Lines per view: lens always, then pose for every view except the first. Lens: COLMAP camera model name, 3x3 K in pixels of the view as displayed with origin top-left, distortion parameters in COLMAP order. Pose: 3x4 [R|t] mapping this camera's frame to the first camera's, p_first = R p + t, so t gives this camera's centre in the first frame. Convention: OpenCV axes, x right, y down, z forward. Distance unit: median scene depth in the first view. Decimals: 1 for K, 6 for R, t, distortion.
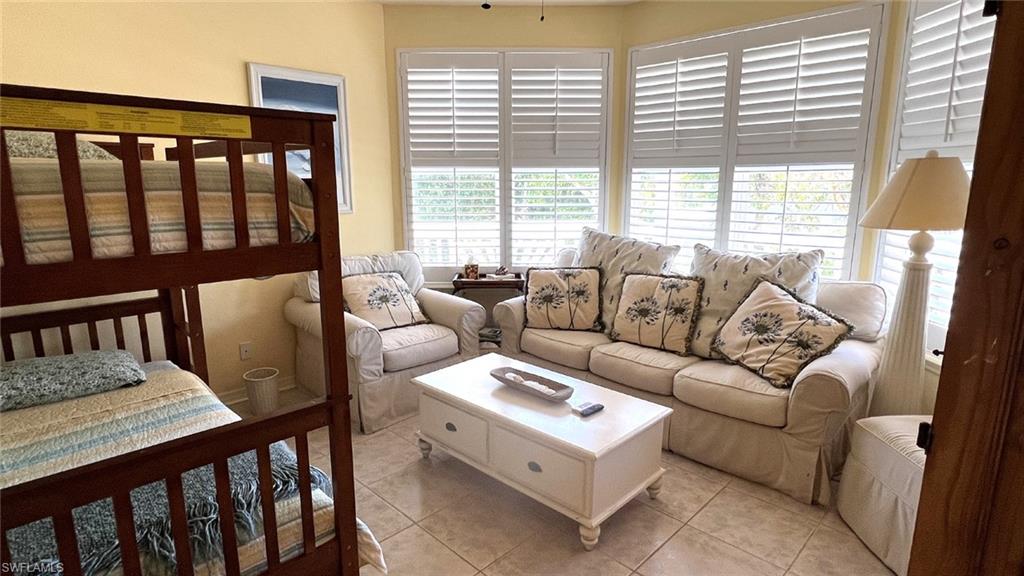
lens RADIAL K [[543.3, 0, 511.0], [0, 543.3, 290.5], [0, 0, 1]] dist [0.005089, 0.000462]
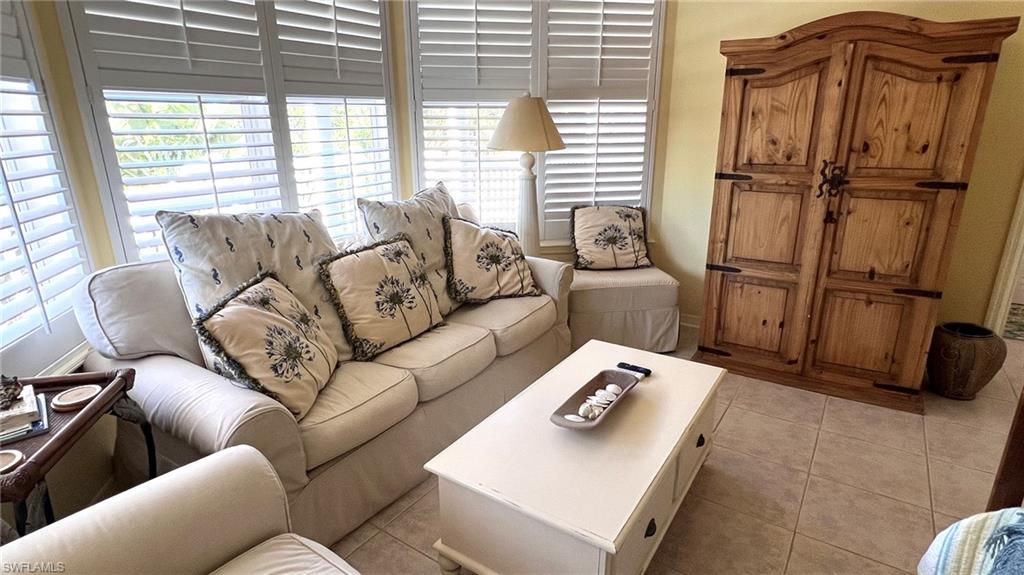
lens RADIAL K [[543.3, 0, 511.1], [0, 543.3, 285.6], [0, 0, 1]] dist [0.005089, 0.000462]
pose [[-0.176774, -0.299108, 0.937702, -0.488161], [0.189532, 0.924531, 0.330636, -0.198224], [-0.965831, 0.236172, -0.106743, 0.952691]]
